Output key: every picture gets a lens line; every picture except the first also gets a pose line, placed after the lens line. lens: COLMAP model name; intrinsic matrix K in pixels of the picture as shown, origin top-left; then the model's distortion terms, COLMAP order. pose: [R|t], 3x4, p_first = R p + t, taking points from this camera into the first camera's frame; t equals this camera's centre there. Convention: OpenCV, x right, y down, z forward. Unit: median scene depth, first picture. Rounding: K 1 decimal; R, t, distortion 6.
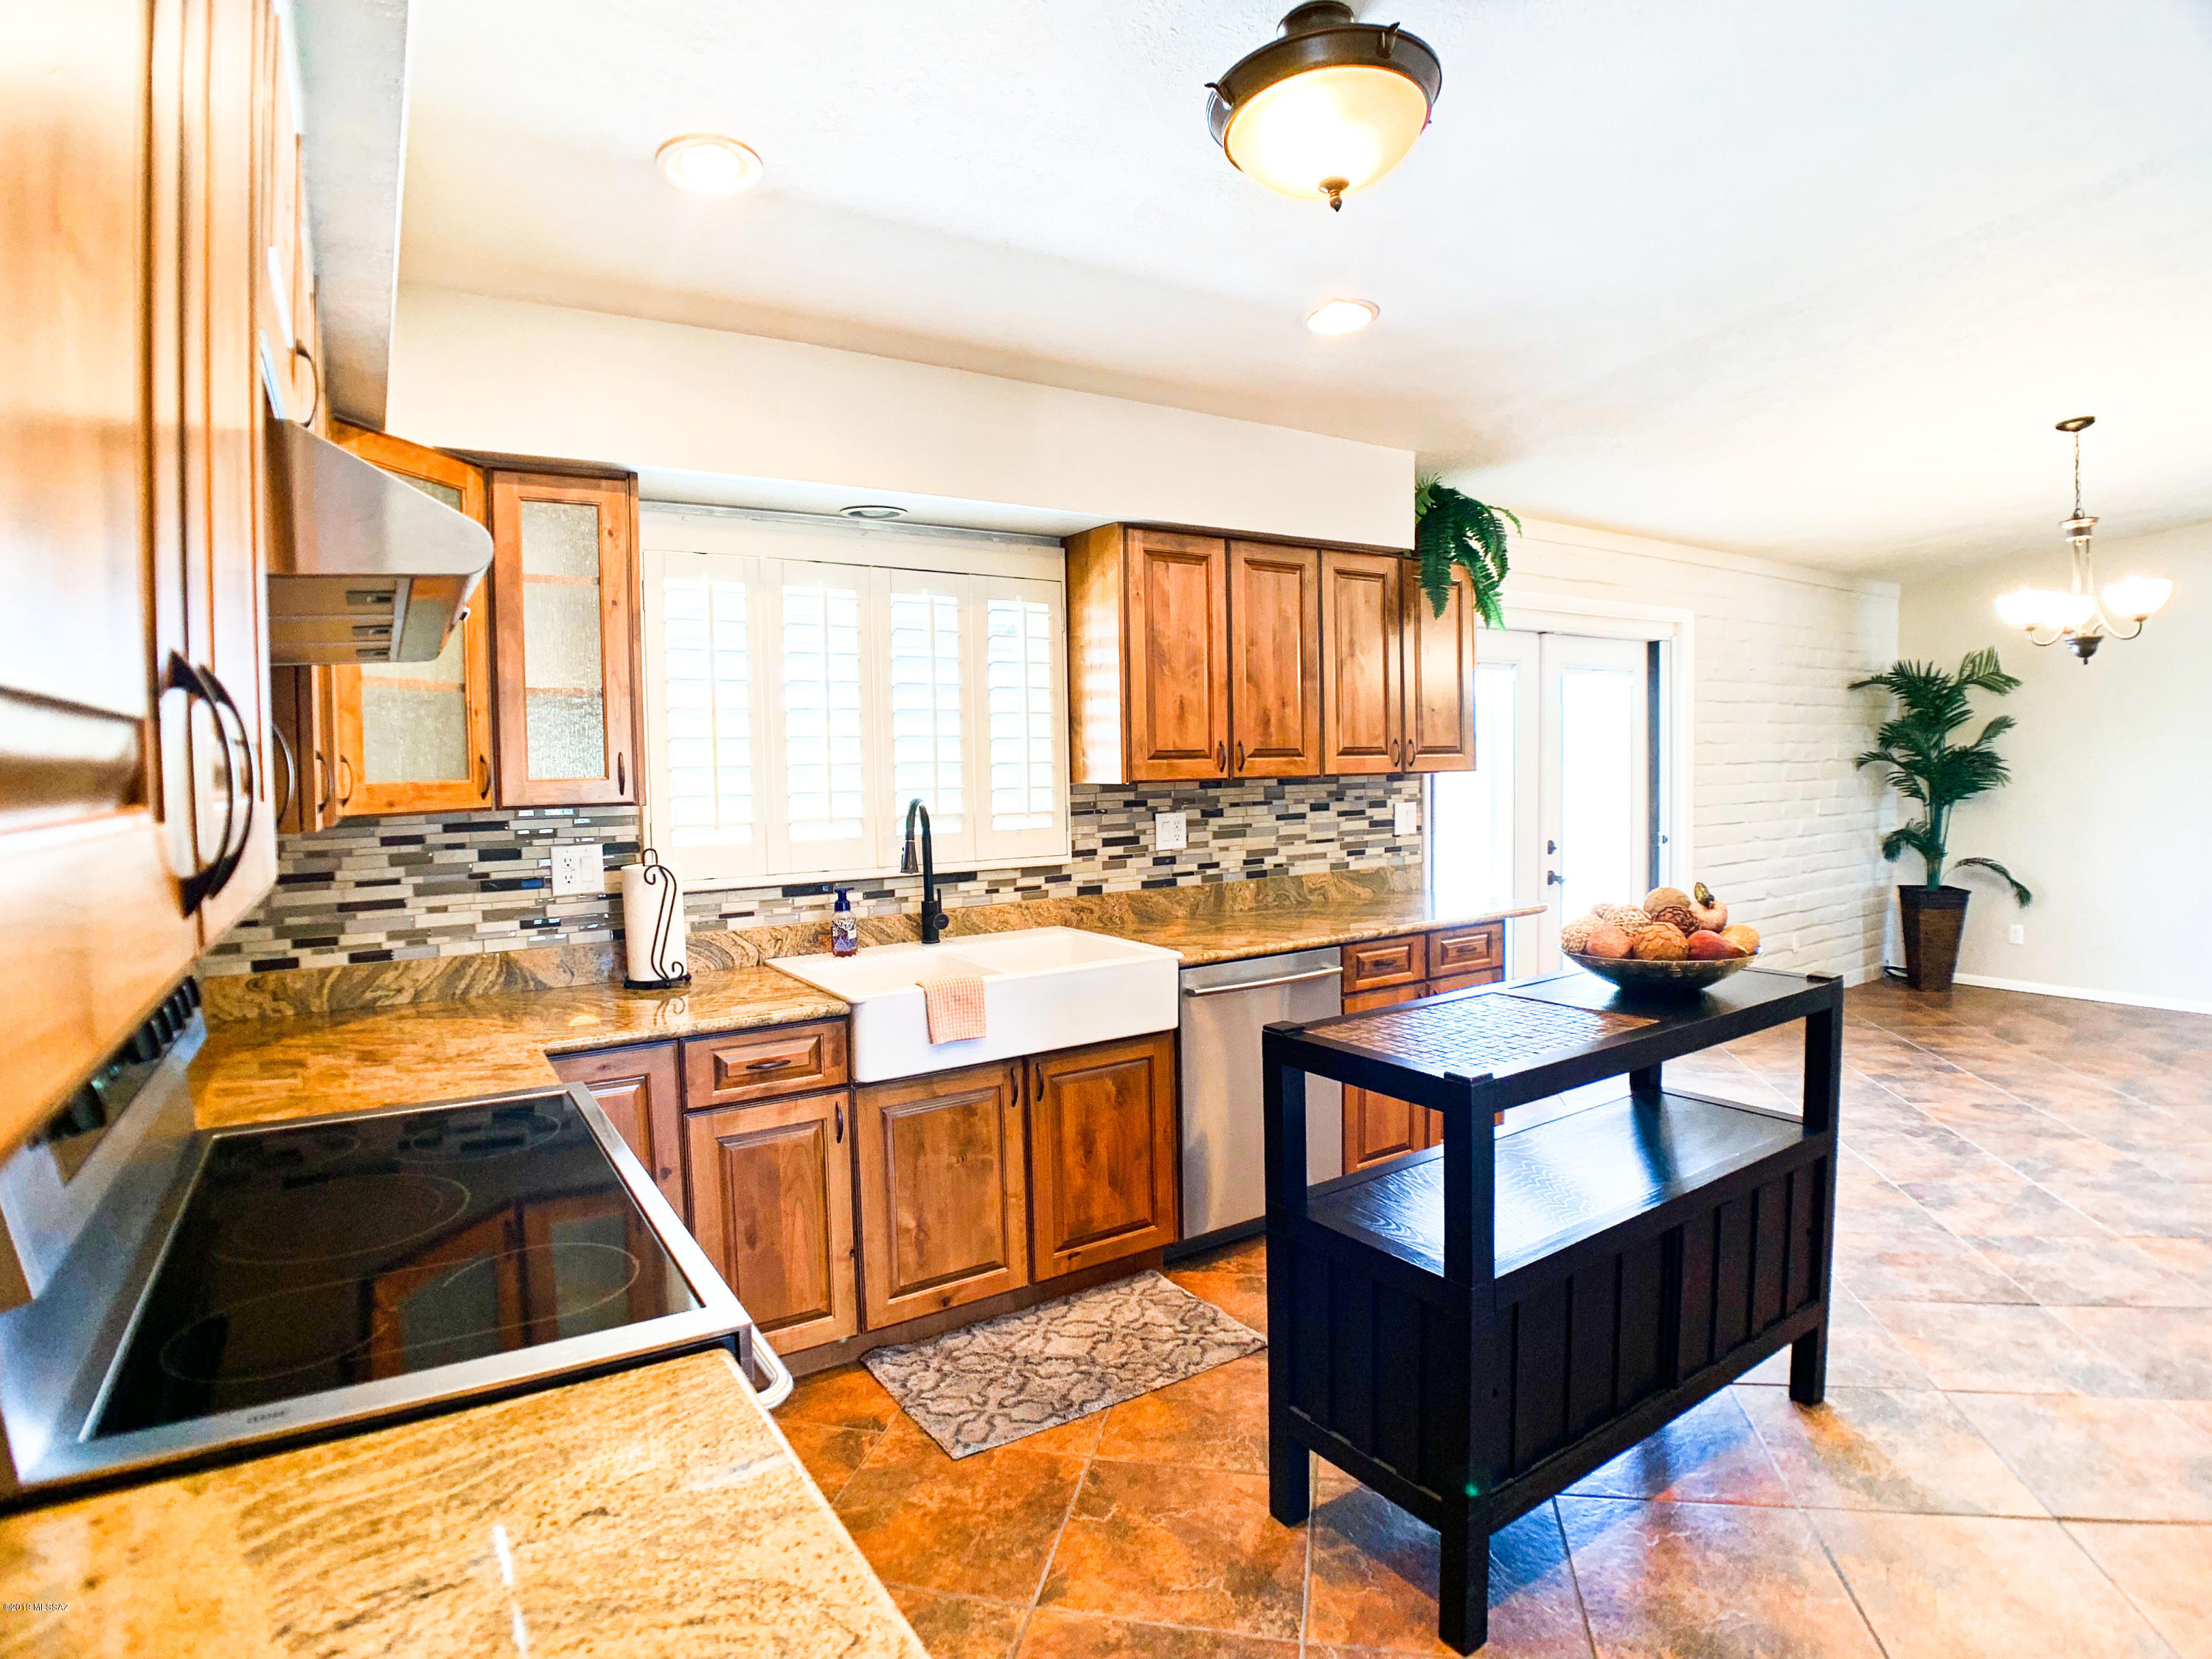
lens RADIAL K [[1177.3, 0, 1012.0], [0, 1177.3, 877.4], [0, 0, 1]] dist [-0.019231, -0.004903]
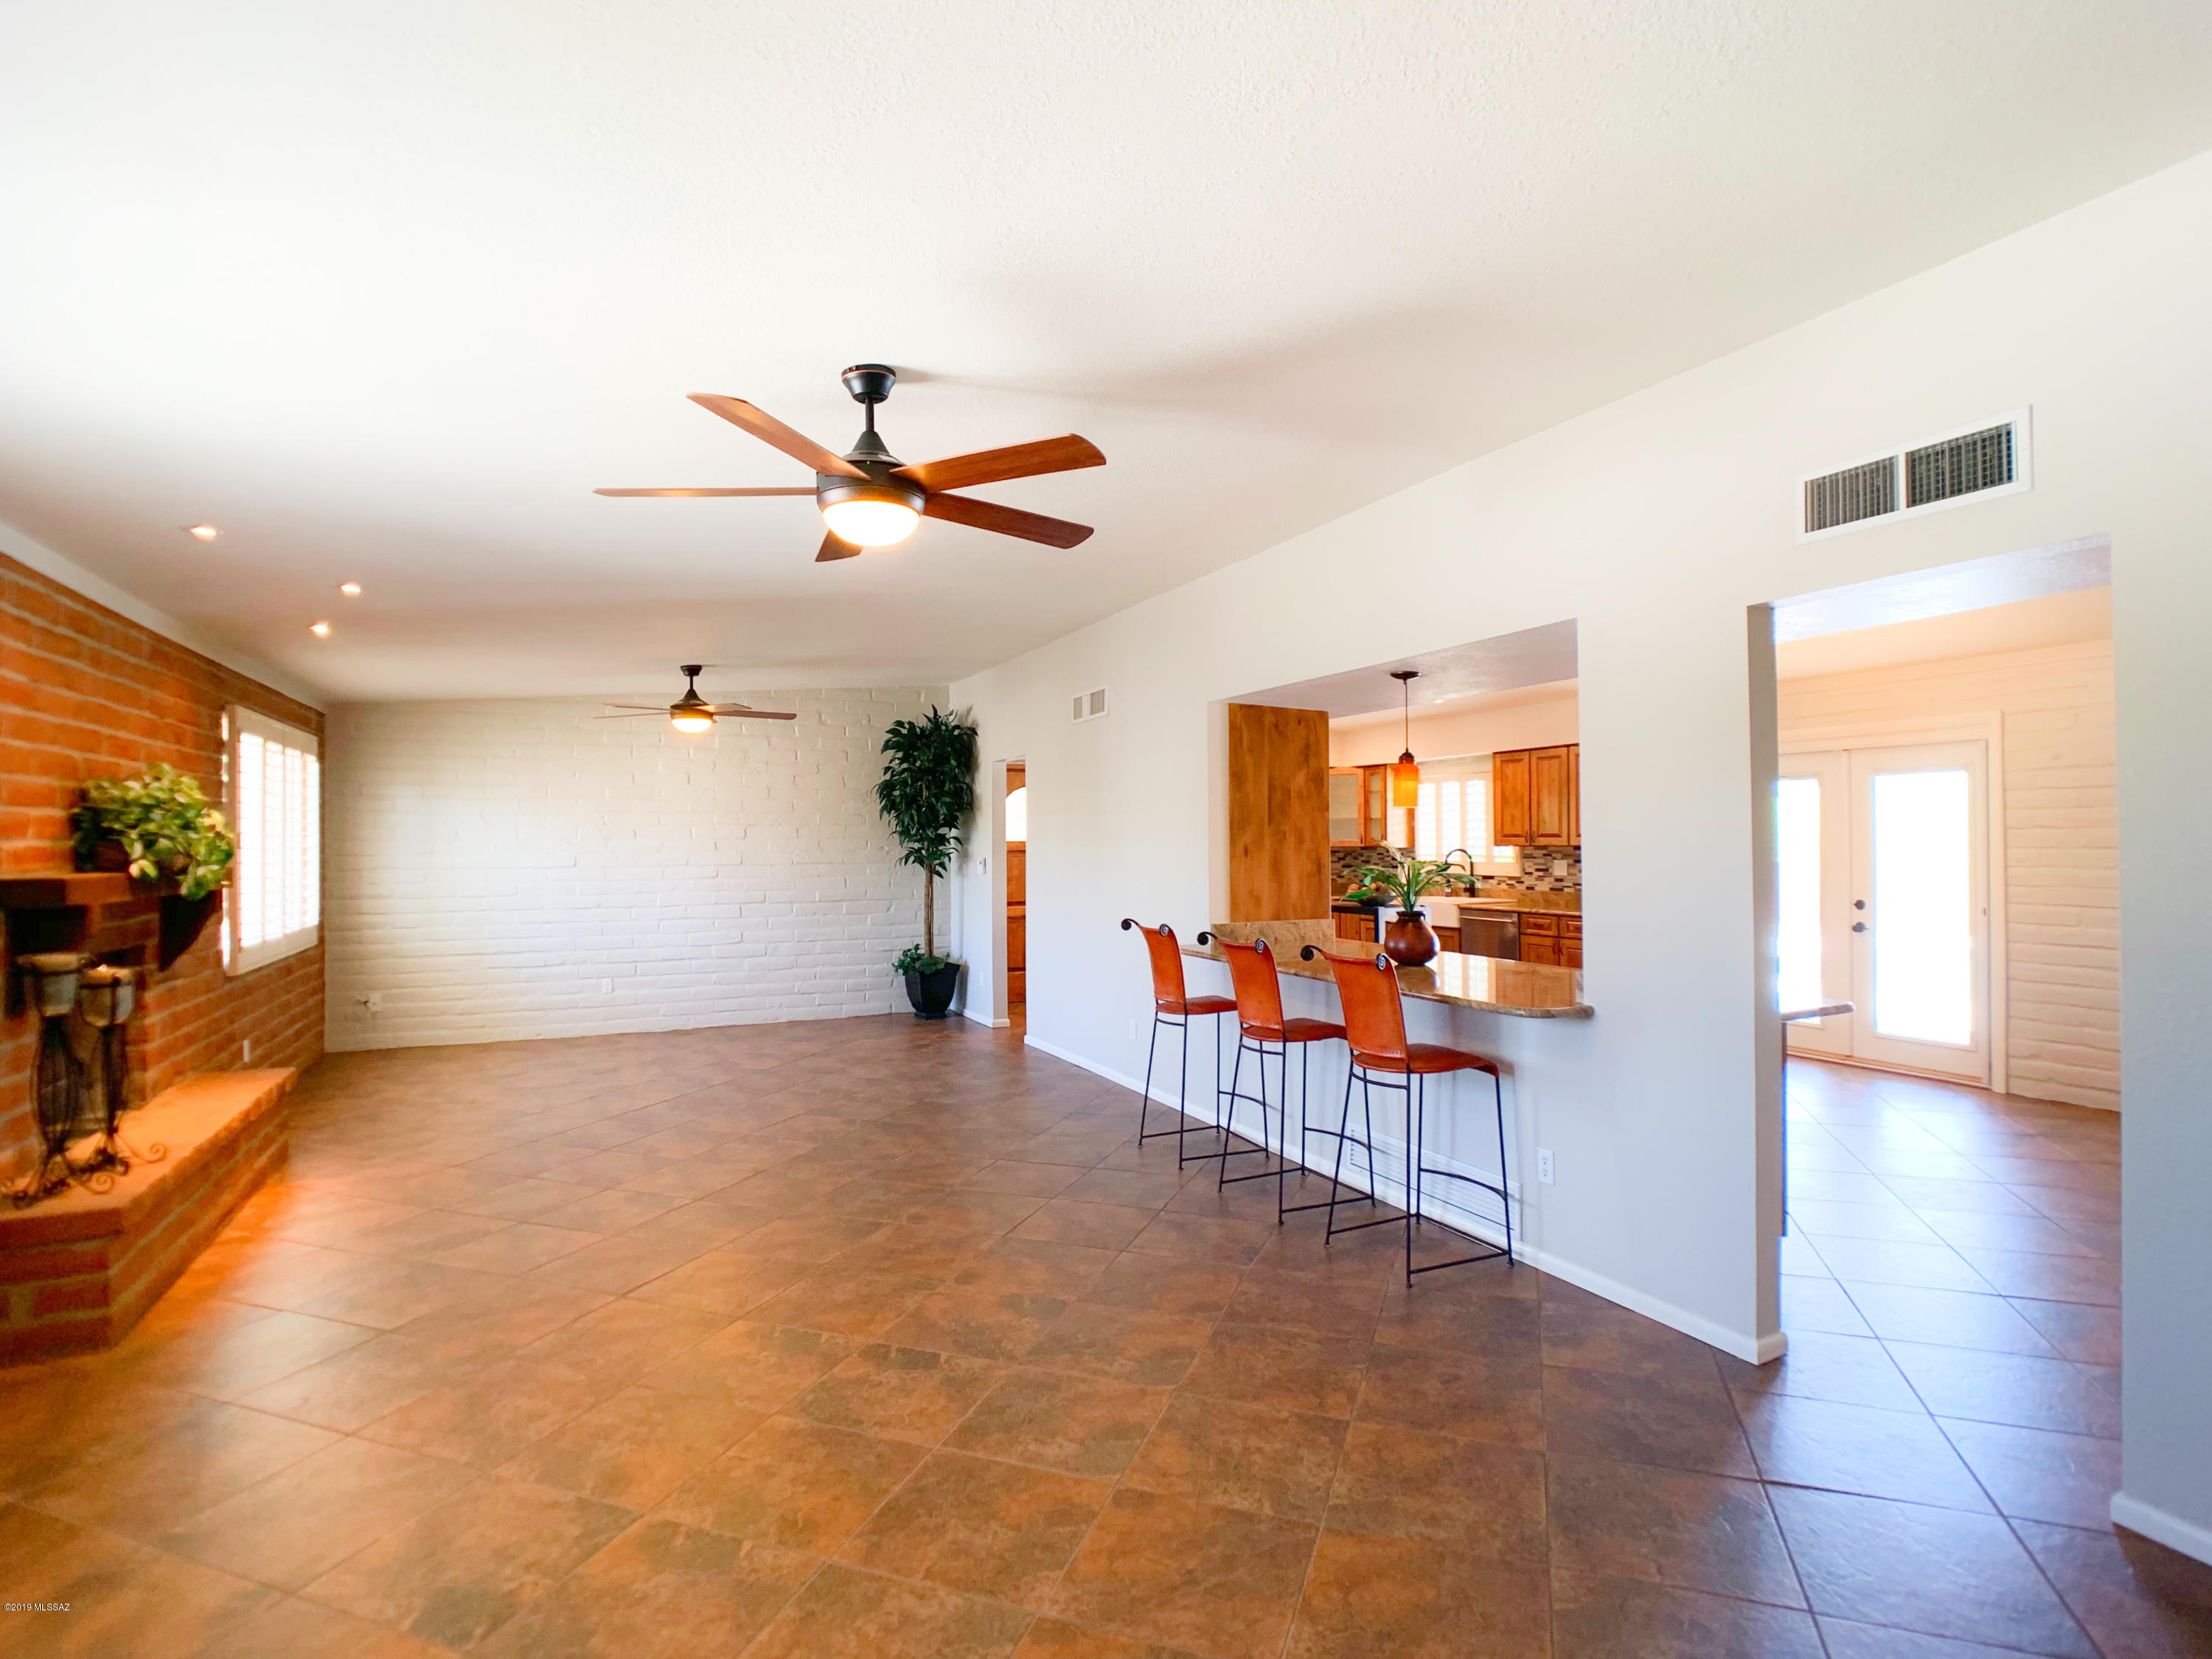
lens RADIAL K [[1177.3, 0, 1097.5], [0, 1177.3, 823.9], [0, 0, 1]] dist [-0.019231, -0.004903]
pose [[-0.119457, 0.012599, -0.992759, 2.813532], [-0.084102, 0.996197, 0.022763, -0.111419], [0.989271, 0.086212, -0.117943, 0.381170]]
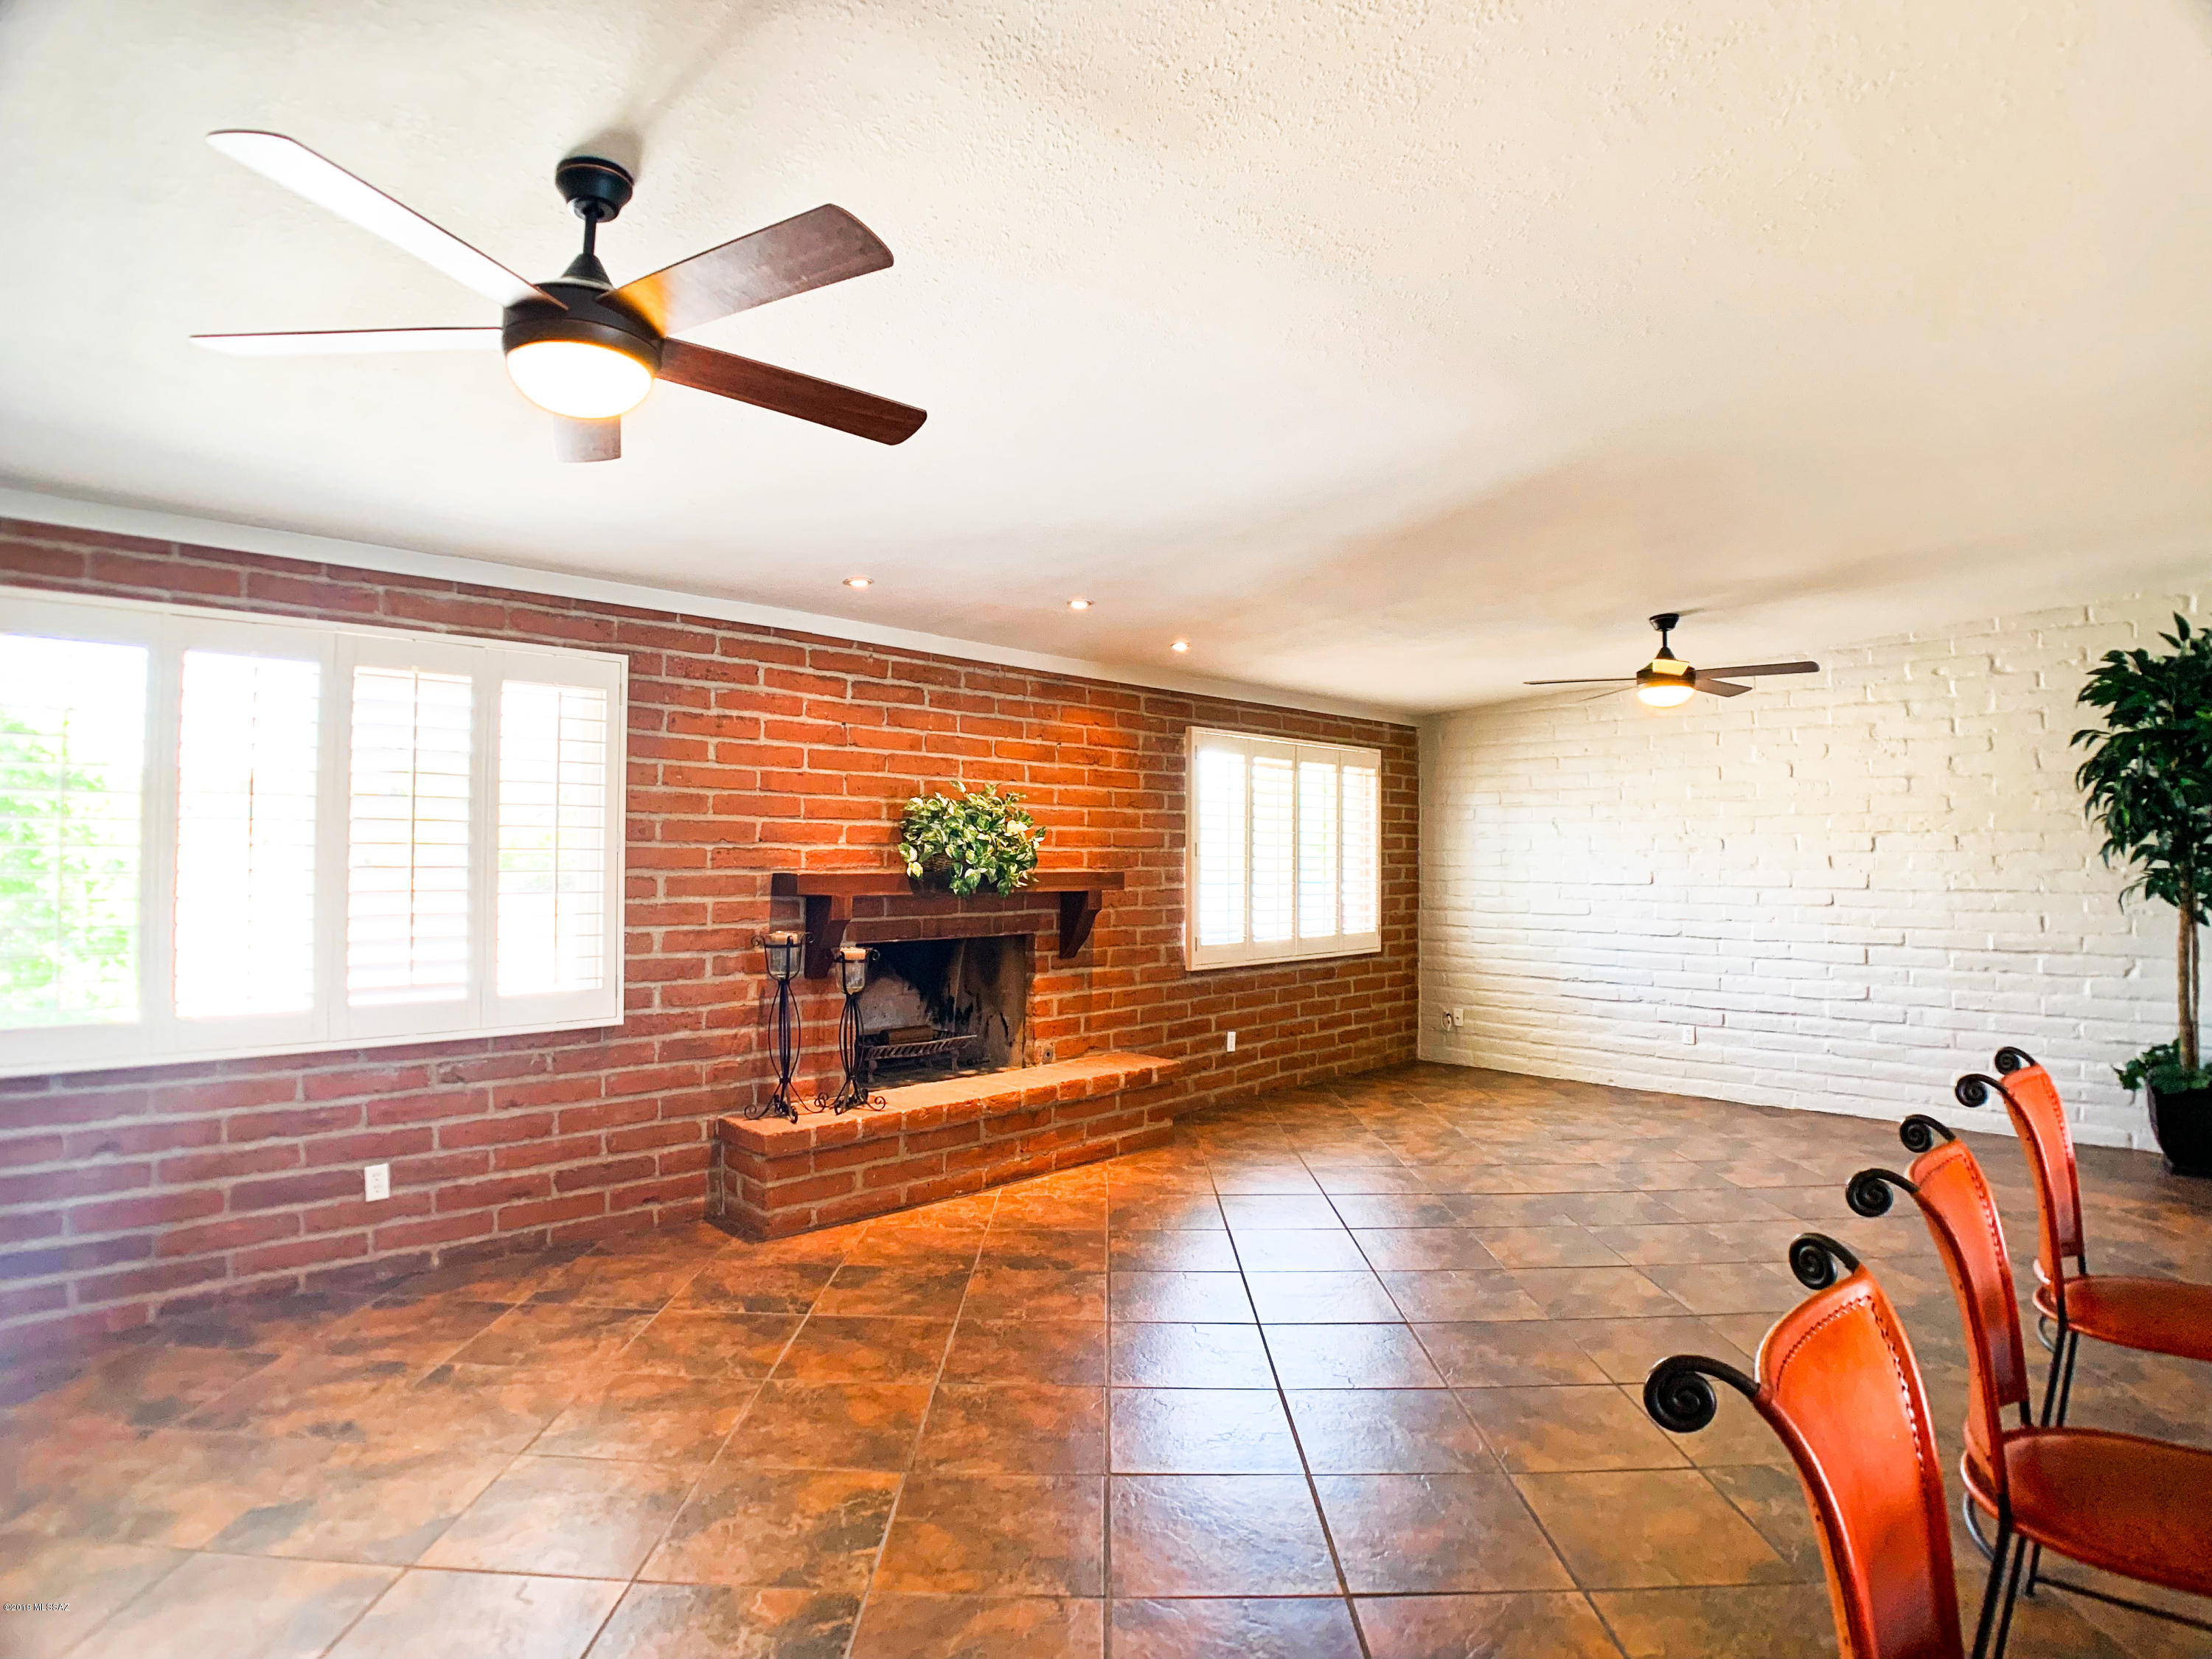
lens RADIAL K [[1177.3, 0, 1126.9], [0, 1177.3, 841.1], [0, 0, 1]] dist [-0.019231, -0.004903]
pose [[-0.965013, 0.016466, -0.261684, 1.908531], [-0.005857, 0.996424, 0.084296, -0.116248], [0.262136, 0.082880, -0.961465, 0.732099]]
